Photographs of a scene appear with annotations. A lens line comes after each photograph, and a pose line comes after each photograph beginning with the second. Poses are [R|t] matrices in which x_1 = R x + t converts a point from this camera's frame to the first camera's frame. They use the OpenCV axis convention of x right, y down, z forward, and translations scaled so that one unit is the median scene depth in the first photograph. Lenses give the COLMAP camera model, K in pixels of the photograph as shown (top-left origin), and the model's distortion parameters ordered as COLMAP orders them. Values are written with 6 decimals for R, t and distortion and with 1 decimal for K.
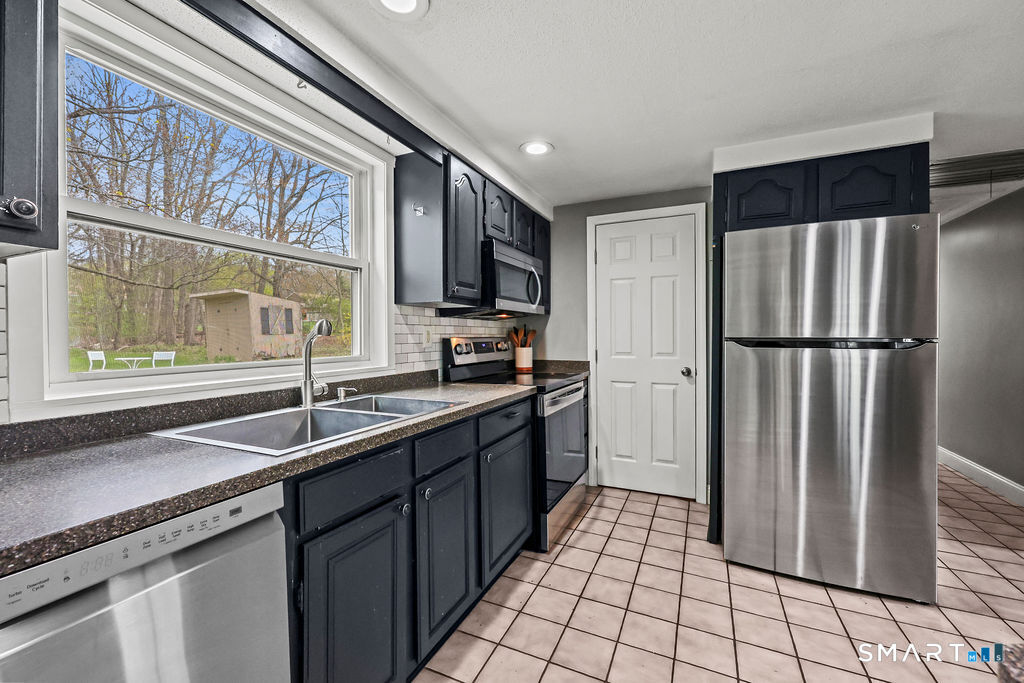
lens RADIAL K [[415.2, 0, 513.7], [0, 415.2, 335.8], [0, 0, 1]] dist [0.002032, -0.000276]
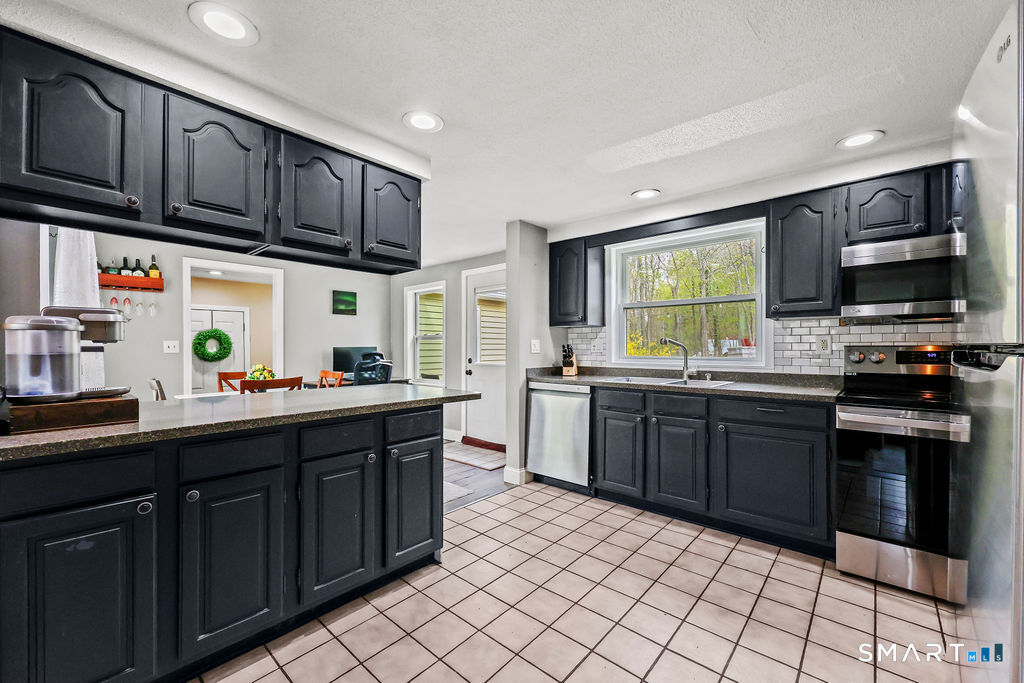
lens RADIAL K [[415.2, 0, 517.8], [0, 415.2, 344.2], [0, 0, 1]] dist [0.002032, -0.000276]
pose [[-0.282634, -0.005821, -0.959210, 1.100867], [0.000565, 0.999980, -0.006235, 0.006716], [0.959228, -0.002304, -0.282625, 0.519857]]
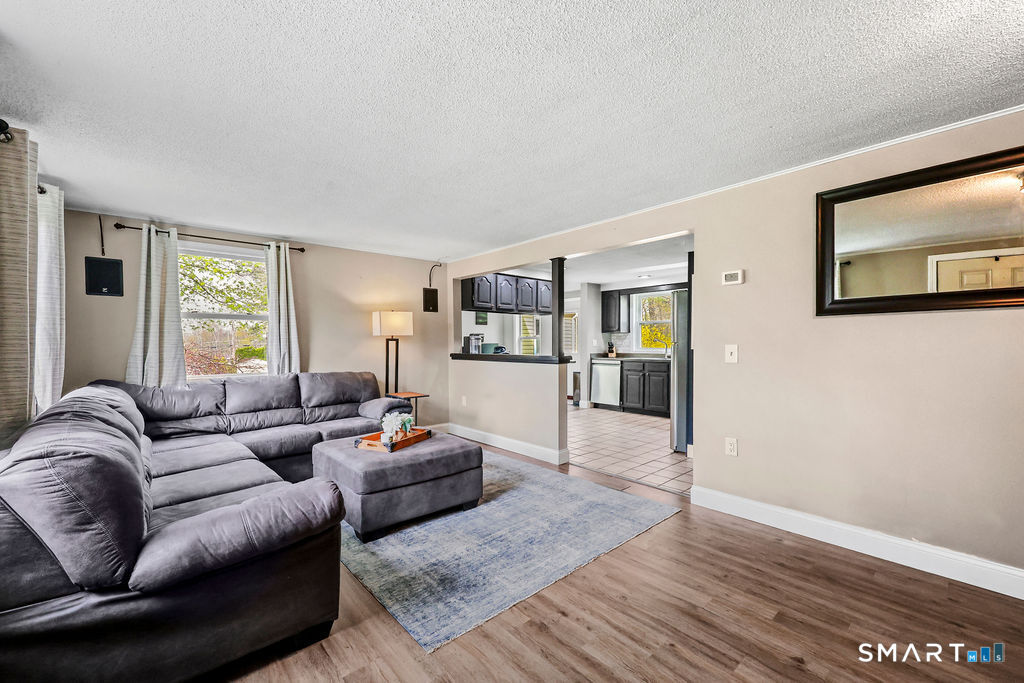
lens RADIAL K [[415.2, 0, 514.6], [0, 415.2, 353.6], [0, 0, 1]] dist [0.002032, -0.000276]
pose [[-0.397518, 0.023042, -0.917305, 2.705474], [0.004262, 0.999720, 0.023266, 0.010447], [0.917584, 0.005339, -0.397505, 0.836222]]
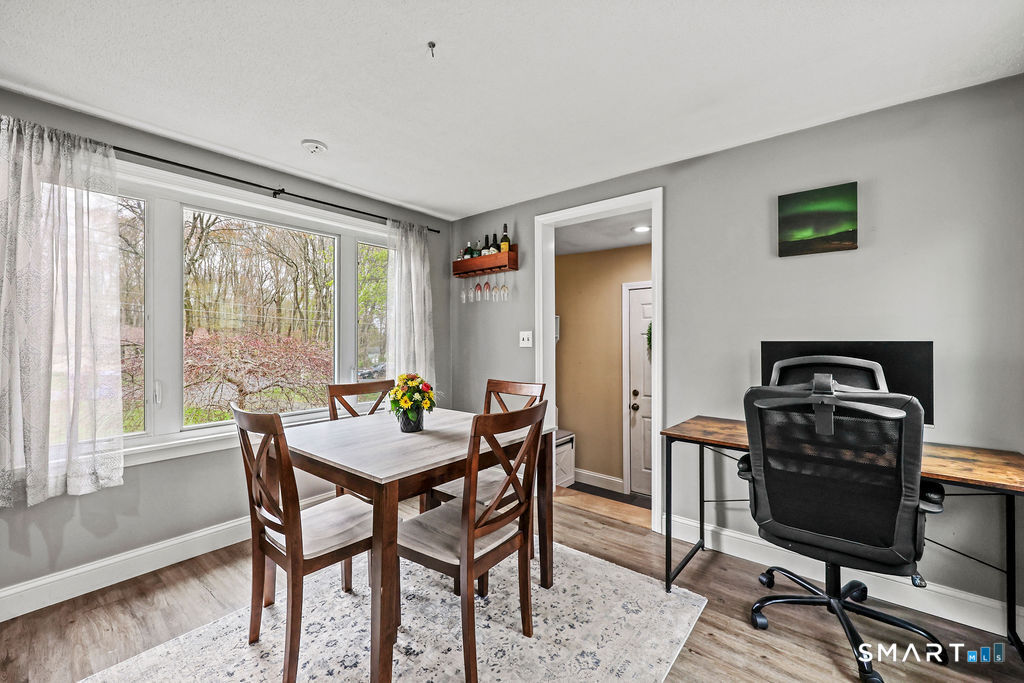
lens RADIAL K [[415.2, 0, 518.6], [0, 415.2, 340.9], [0, 0, 1]] dist [0.002032, -0.000276]
pose [[-0.971378, 0.001540, 0.237534, -0.431489], [0.003695, 0.999956, 0.008629, -0.000718], [-0.237511, 0.009259, -0.971341, -0.072309]]
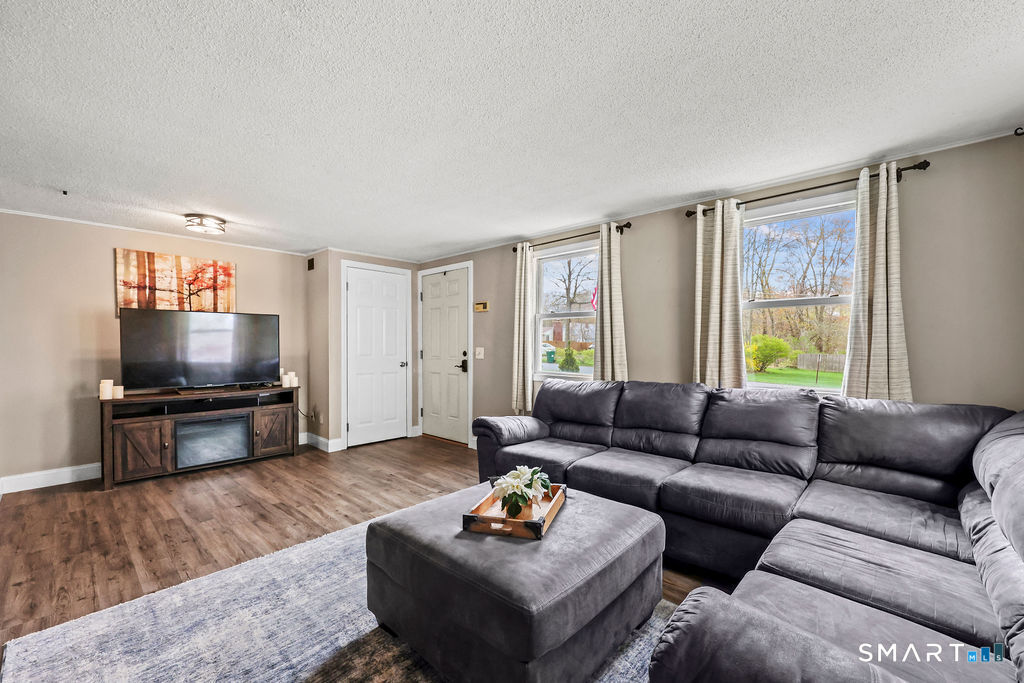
lens RADIAL K [[415.2, 0, 511.3], [0, 415.2, 343.4], [0, 0, 1]] dist [0.002032, -0.000276]
pose [[0.316010, 0.005512, 0.948740, 1.035094], [0.000657, 0.999982, -0.006028, 0.012335], [-0.948756, 0.002529, 0.316001, -0.188918]]
